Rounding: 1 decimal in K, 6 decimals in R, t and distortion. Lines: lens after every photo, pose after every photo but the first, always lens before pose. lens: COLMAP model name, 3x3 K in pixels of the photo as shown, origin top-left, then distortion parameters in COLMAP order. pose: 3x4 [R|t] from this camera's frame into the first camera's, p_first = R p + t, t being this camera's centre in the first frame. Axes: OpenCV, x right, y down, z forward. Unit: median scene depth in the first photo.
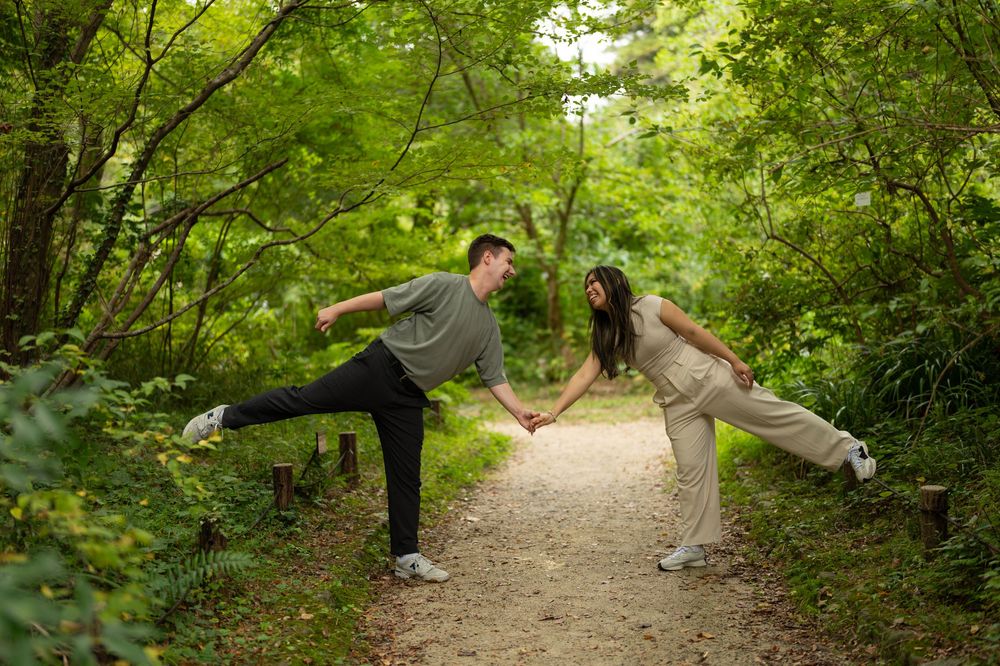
lens RADIAL K [[1345.9, 0, 499.7], [0, 1345.9, 329.6], [0, 0, 1]] dist [-0.031991, 0.000000]
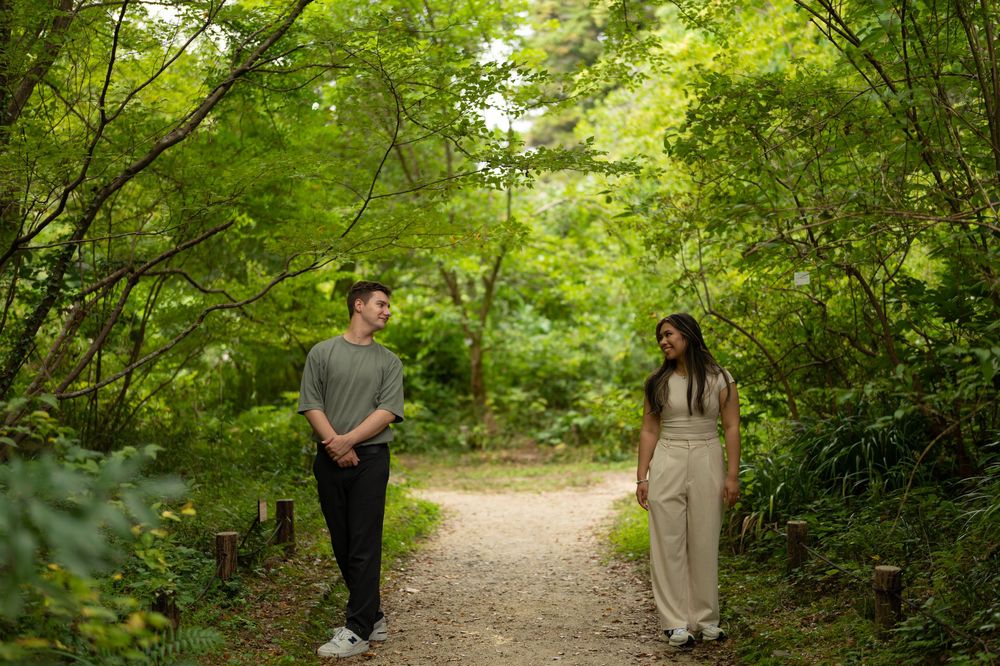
lens RADIAL K [[1345.9, 0, 499.1], [0, 1345.9, 329.5], [0, 0, 1]] dist [-0.031991, 0.000000]
pose [[0.997295, 0.025569, 0.068911, -0.027627], [-0.022293, 0.998603, -0.047897, -0.004301], [-0.070039, 0.046231, 0.996472, 0.002675]]
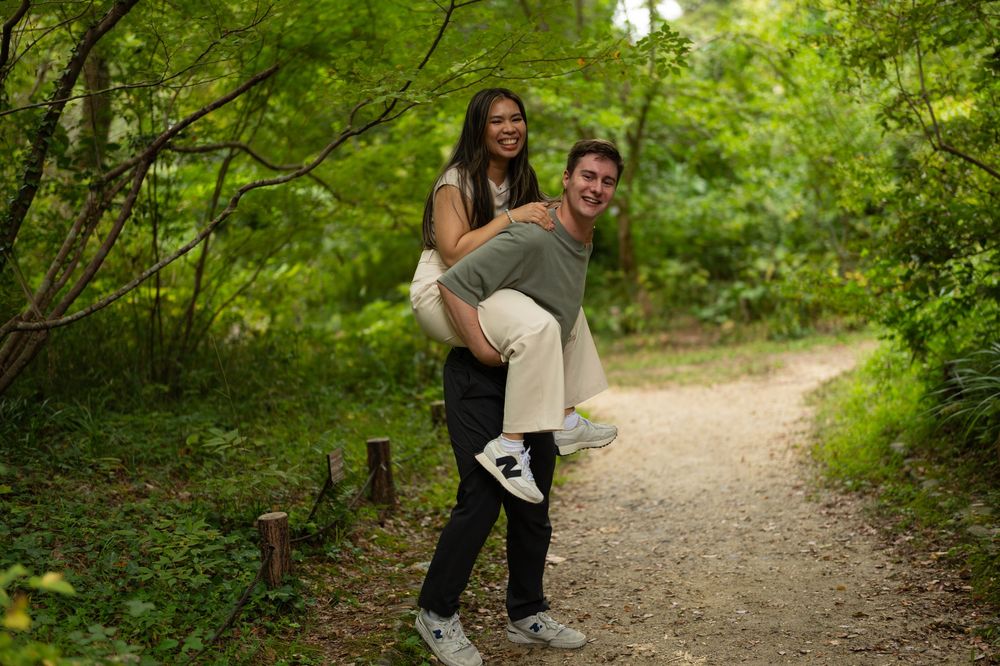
lens RADIAL K [[1345.9, 0, 493.8], [0, 1345.9, 335.2], [0, 0, 1]] dist [-0.031991, 0.000000]
pose [[0.998192, -0.037898, -0.046649, -0.013976], [0.040233, 0.997929, 0.050184, -0.014235], [0.044651, -0.051970, 0.997650, 0.274681]]
